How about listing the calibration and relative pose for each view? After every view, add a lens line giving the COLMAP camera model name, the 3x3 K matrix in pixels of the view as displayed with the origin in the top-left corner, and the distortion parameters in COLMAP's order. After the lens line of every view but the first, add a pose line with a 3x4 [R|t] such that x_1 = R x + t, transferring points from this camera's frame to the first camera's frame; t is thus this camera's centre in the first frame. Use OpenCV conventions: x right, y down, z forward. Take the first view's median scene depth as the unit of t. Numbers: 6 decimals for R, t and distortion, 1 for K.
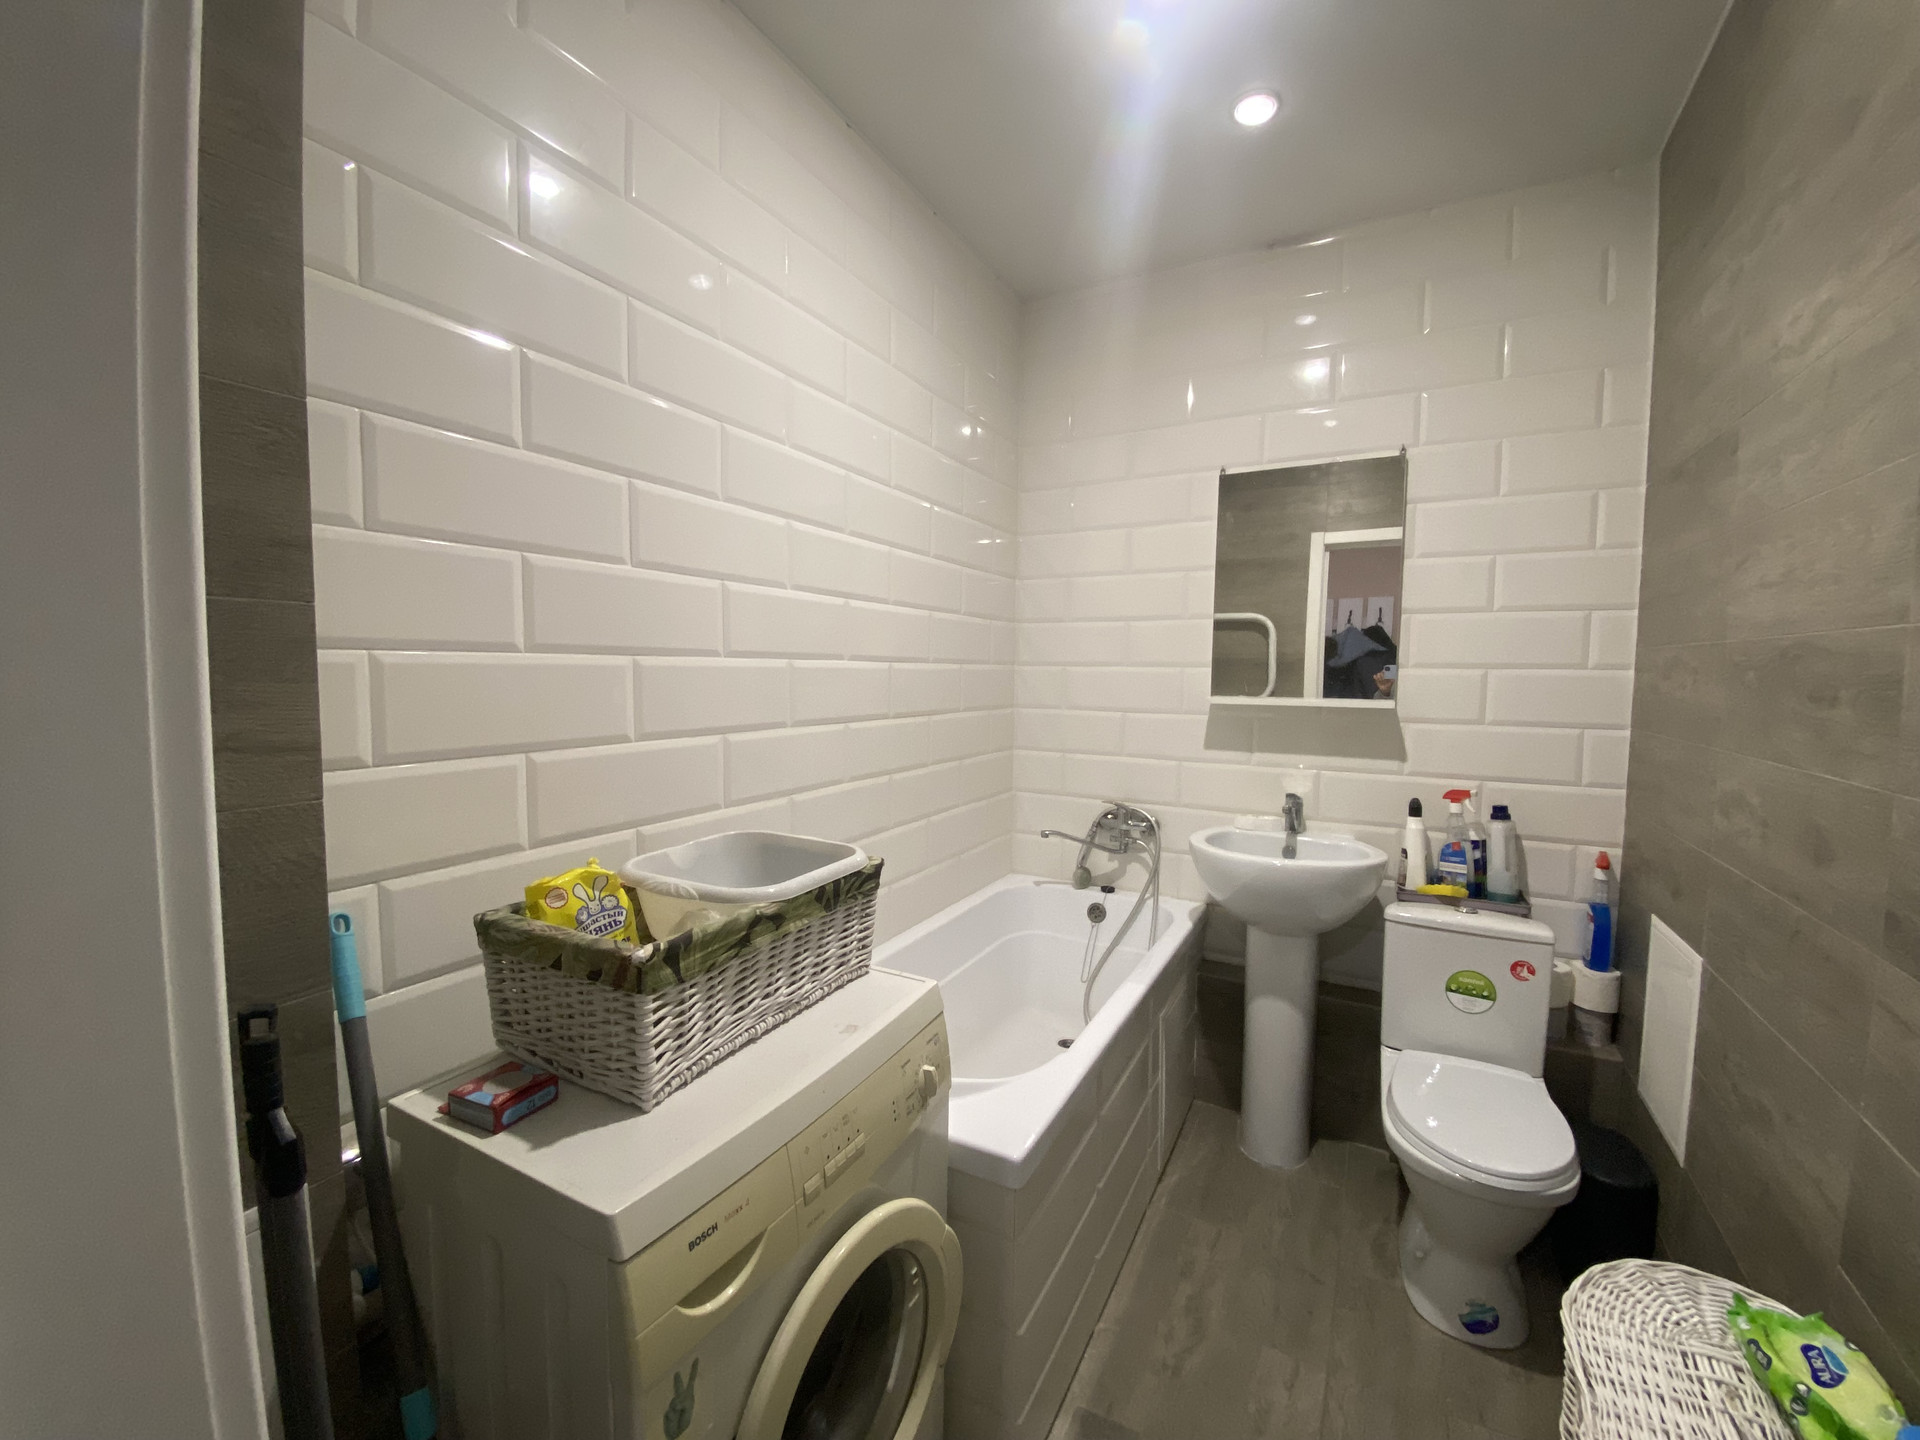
lens RADIAL K [[769.2, 0, 959.5], [0, 769.2, 715.6], [0, 0, 1]] dist [0.000423, -0.013934]
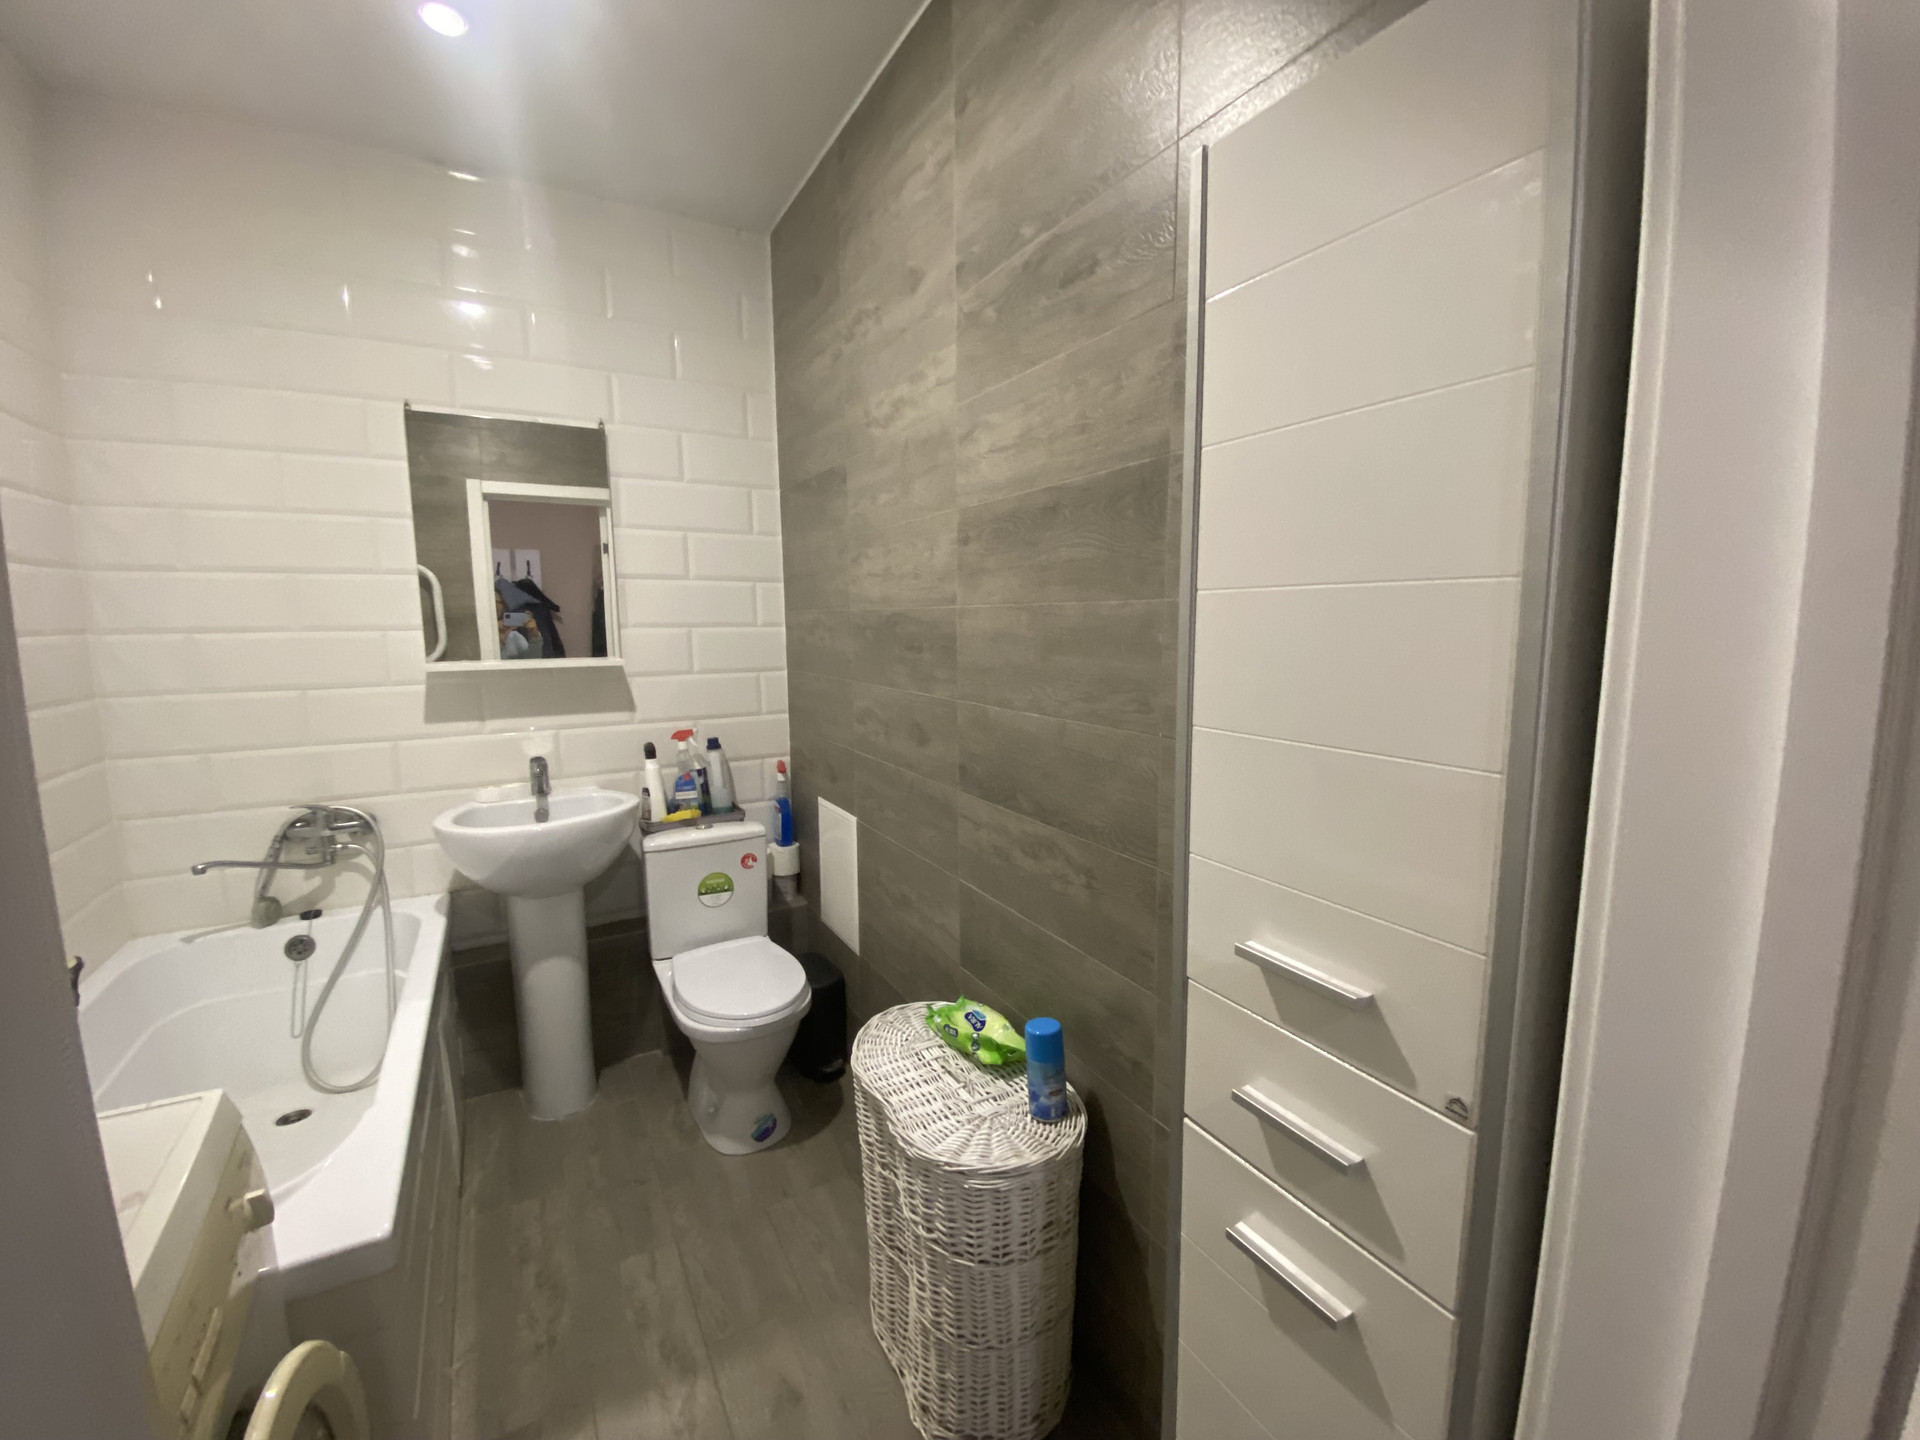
lens RADIAL K [[769.2, 0, 959.5], [0, 769.2, 715.6], [0, 0, 1]] dist [0.000423, -0.013934]
pose [[0.488458, -0.120257, 0.864261, -0.171195], [0.060626, 0.992741, 0.103870, -0.024023], [-0.870479, 0.001660, 0.492203, 0.037609]]
